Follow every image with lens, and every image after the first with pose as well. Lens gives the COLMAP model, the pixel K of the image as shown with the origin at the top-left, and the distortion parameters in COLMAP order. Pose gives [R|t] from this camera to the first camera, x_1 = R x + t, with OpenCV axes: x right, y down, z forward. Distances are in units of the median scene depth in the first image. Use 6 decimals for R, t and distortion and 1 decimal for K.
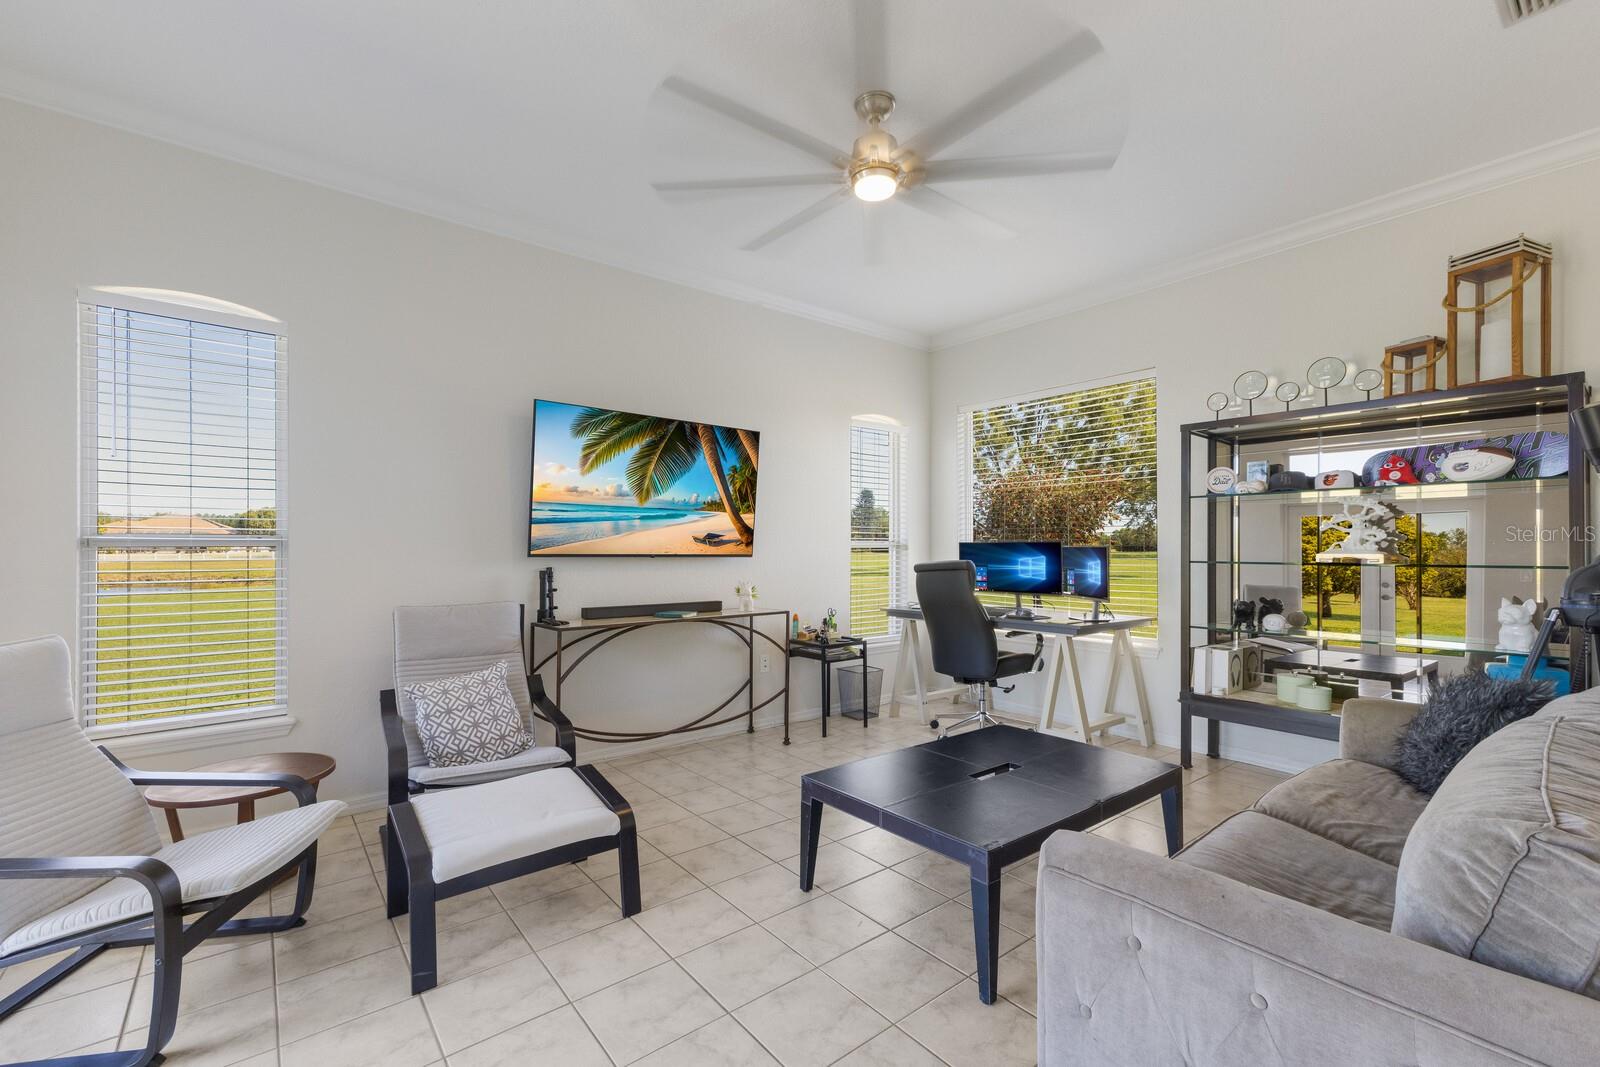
lens RADIAL K [[683.4, 0, 803.2], [0, 683.4, 545.9], [0, 0, 1]] dist [0.018346, -0.002465]
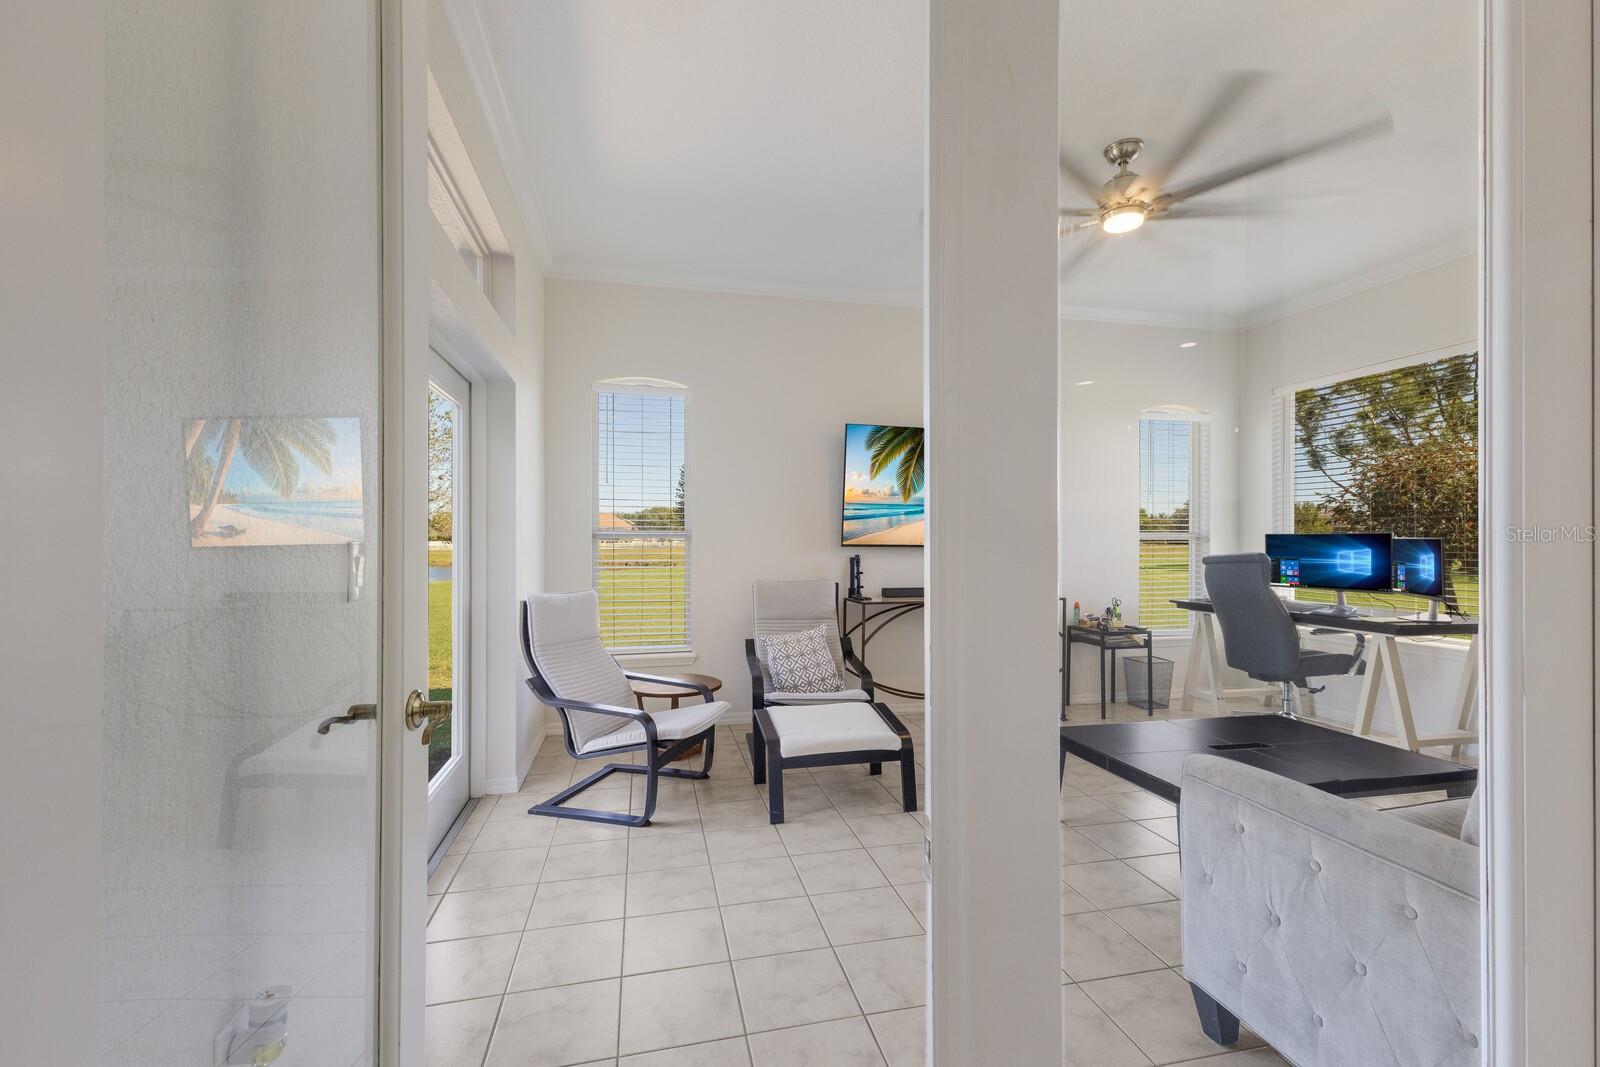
lens RADIAL K [[683.4, 0, 799.3], [0, 683.4, 538.3], [0, 0, 1]] dist [0.018346, -0.002465]
pose [[0.899380, 0.000711, -0.437167, 0.113843], [0.000176, 0.999998, 0.001989, -0.001818], [0.437168, -0.001866, 0.899378, -0.242516]]
